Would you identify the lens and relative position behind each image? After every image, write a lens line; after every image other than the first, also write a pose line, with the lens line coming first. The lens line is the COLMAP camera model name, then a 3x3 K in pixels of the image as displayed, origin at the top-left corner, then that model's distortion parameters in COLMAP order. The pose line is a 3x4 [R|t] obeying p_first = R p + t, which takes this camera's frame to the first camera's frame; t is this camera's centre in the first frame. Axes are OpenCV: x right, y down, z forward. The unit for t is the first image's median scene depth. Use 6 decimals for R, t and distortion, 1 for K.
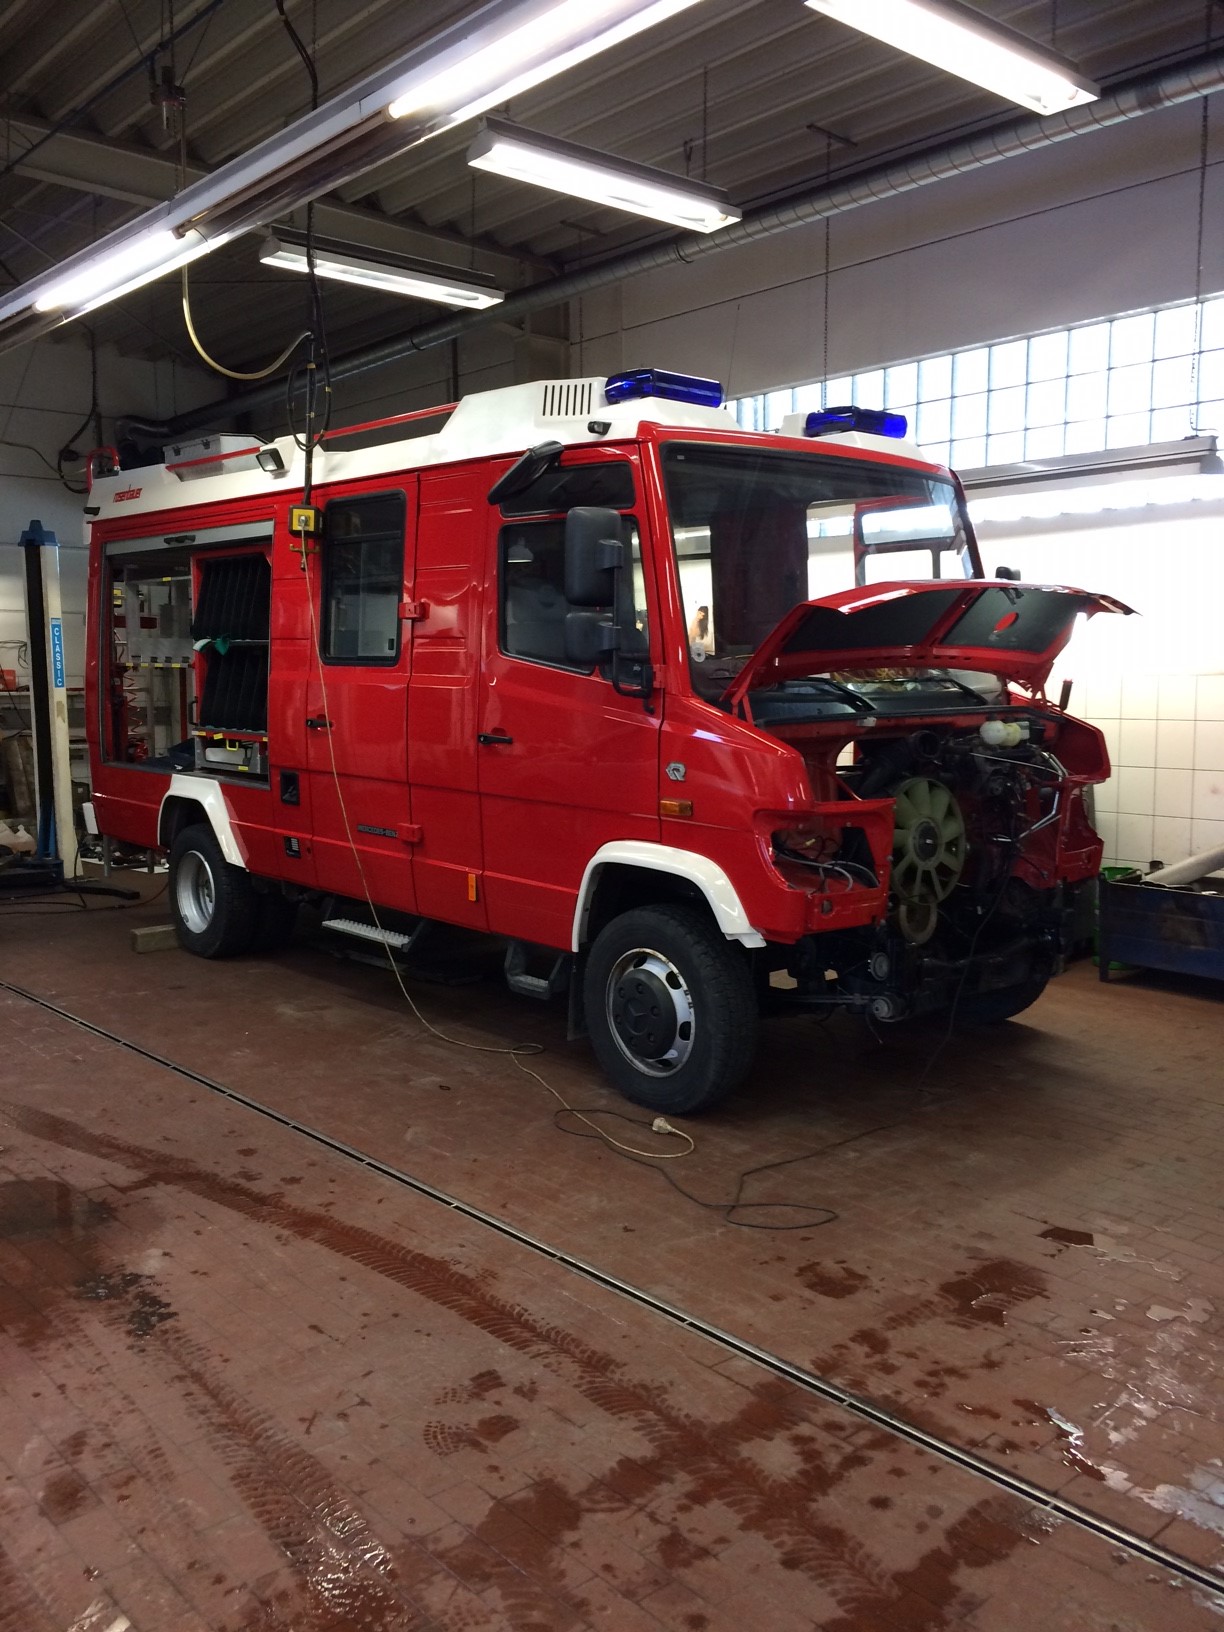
lens RADIAL K [[1387.6, 0, 612.0], [0, 1387.6, 816.0], [0, 0, 1]] dist [0.034797, -0.008988]
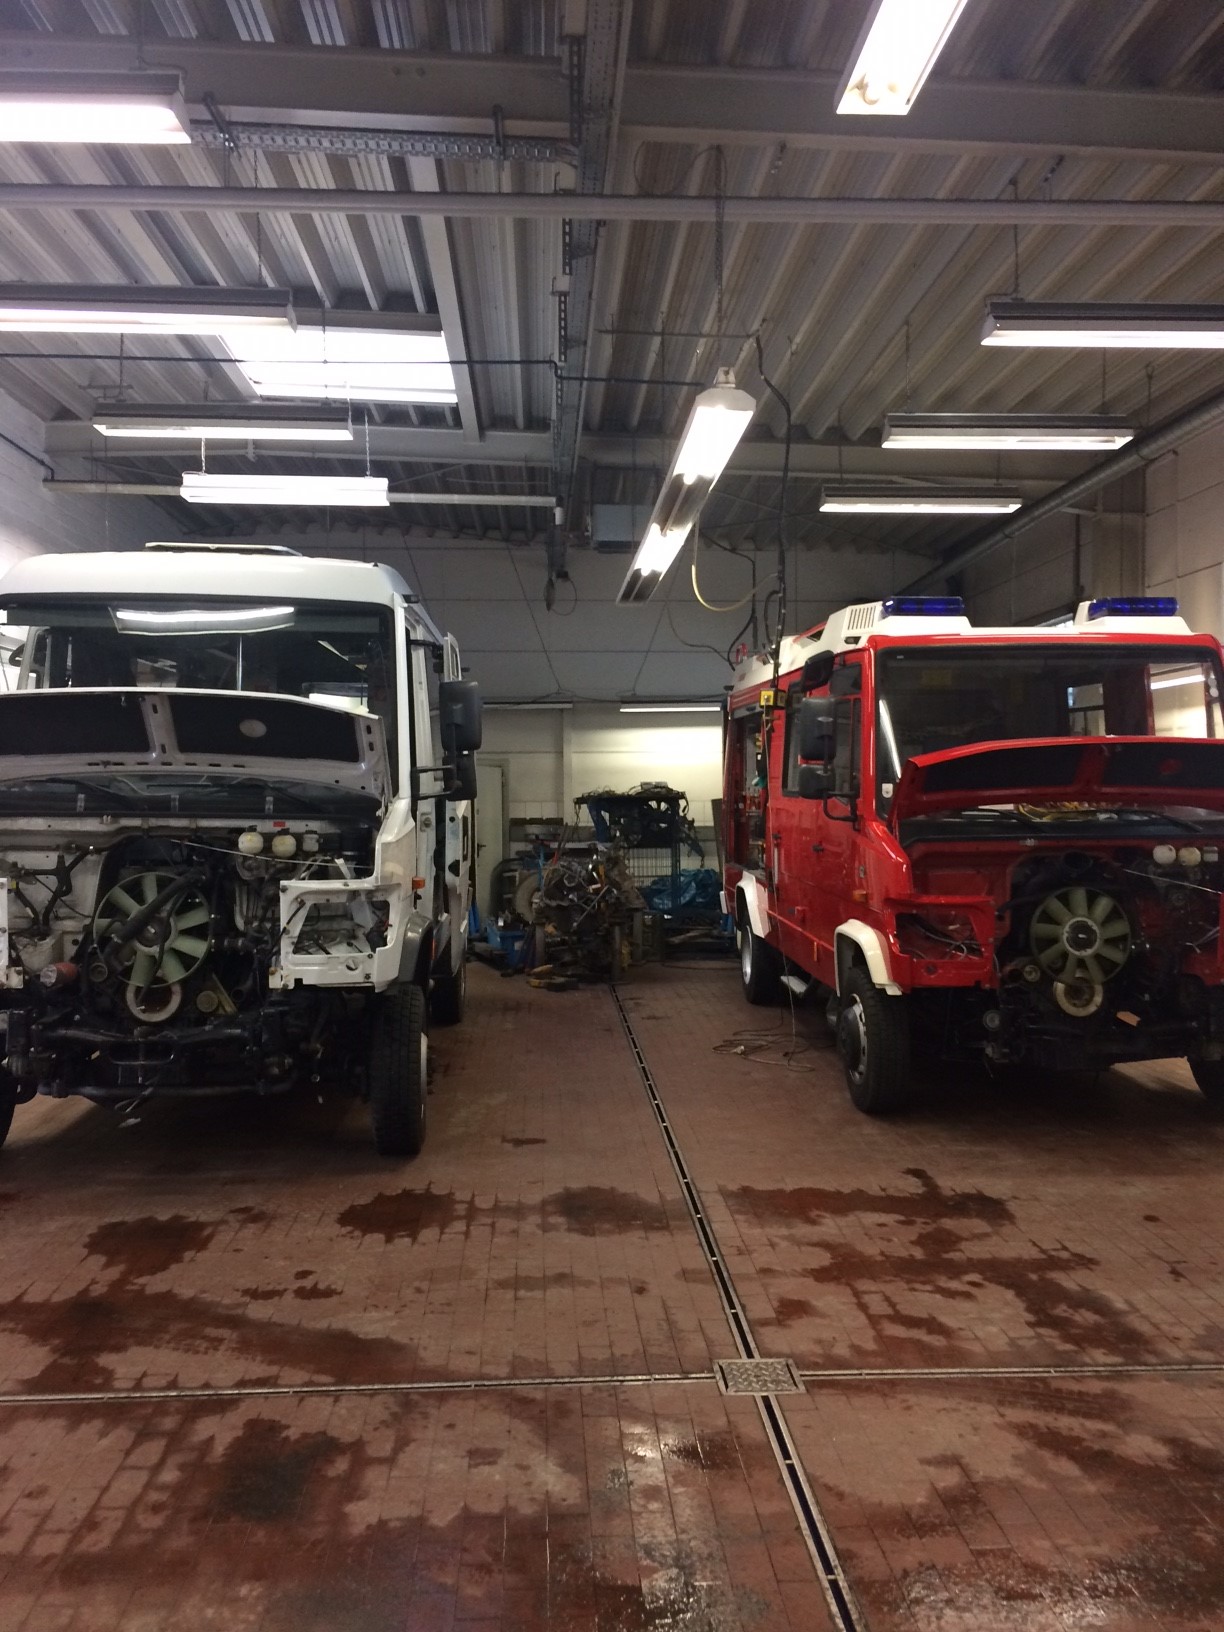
lens RADIAL K [[1387.6, 0, 612.0], [0, 1387.6, 816.0], [0, 0, 1]] dist [0.034797, -0.008988]
pose [[0.780969, 0.012923, -0.624437, 0.696238], [-0.066874, 0.995769, -0.063030, 0.018395], [0.620980, 0.090983, 0.778528, -0.289335]]
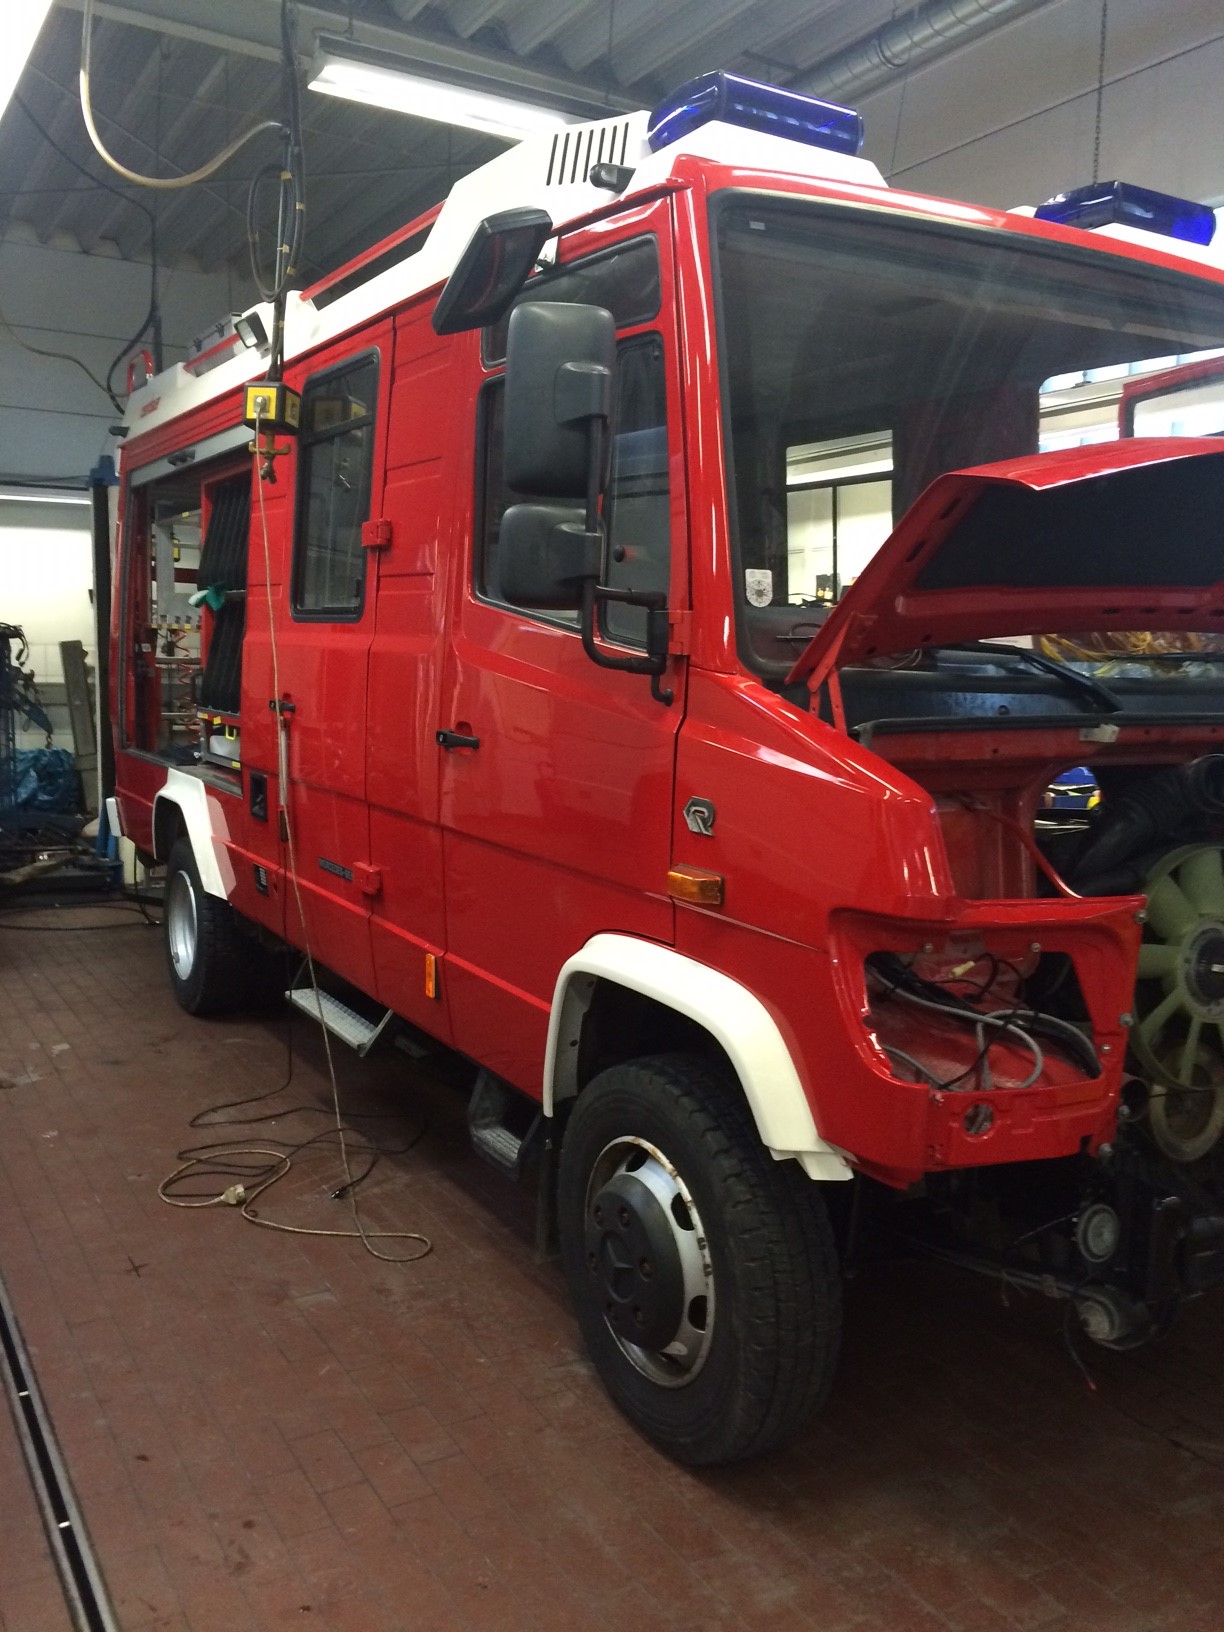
lens RADIAL K [[1378.9, 0, 612.2], [0, 1378.9, 812.7], [0, 0, 1]] dist [0.084102, -0.149633]
pose [[0.980199, 0.046371, -0.192511, 0.104700], [-0.045970, 0.998921, 0.006553, -0.032577], [0.192607, 0.002426, 0.981273, 0.449164]]
